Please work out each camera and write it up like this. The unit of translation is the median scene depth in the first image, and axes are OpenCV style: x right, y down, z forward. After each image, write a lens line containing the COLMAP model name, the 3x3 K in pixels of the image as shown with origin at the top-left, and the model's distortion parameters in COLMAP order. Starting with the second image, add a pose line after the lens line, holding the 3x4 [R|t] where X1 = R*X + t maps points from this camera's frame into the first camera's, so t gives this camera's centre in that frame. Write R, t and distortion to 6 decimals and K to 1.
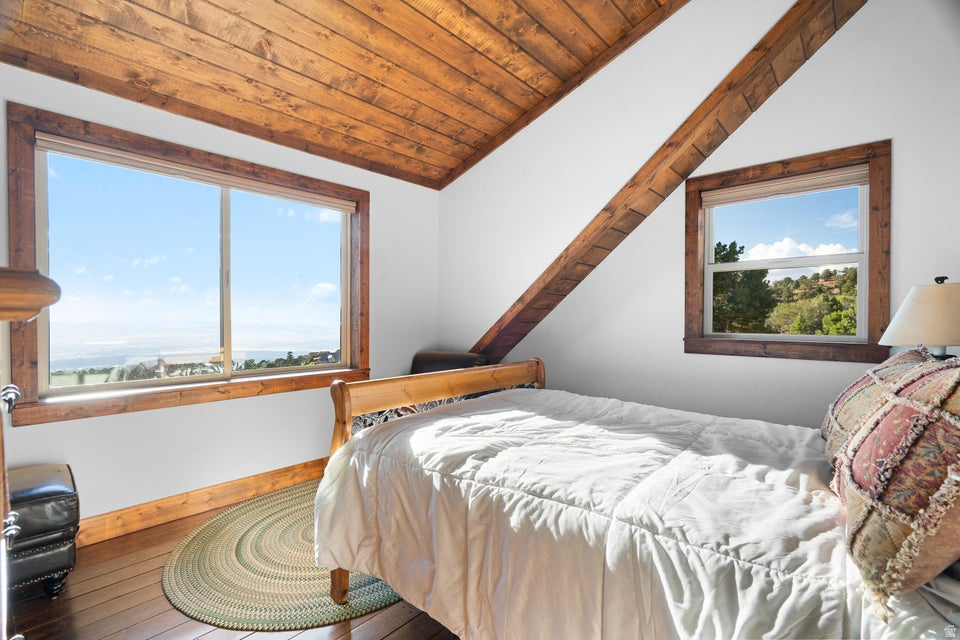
lens RADIAL K [[438.4, 0, 482.4], [0, 438.4, 315.8], [0, 0, 1]] dist [0.003499, 0.000007]
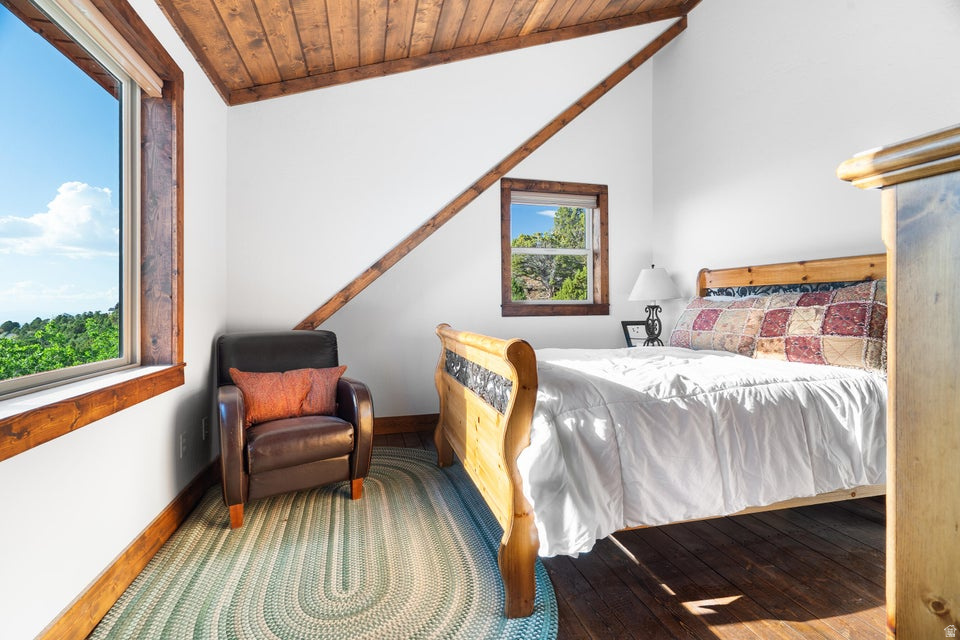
lens RADIAL K [[443.5, 0, 482.3], [0, 443.5, 301.2], [0, 0, 1]] dist [0.001039, 0.000042]
pose [[0.545713, 0.002582, 0.837968, -0.735634], [0.008415, 0.999928, -0.008561, 0.060476], [-0.837930, 0.011724, 0.545652, 0.427144]]
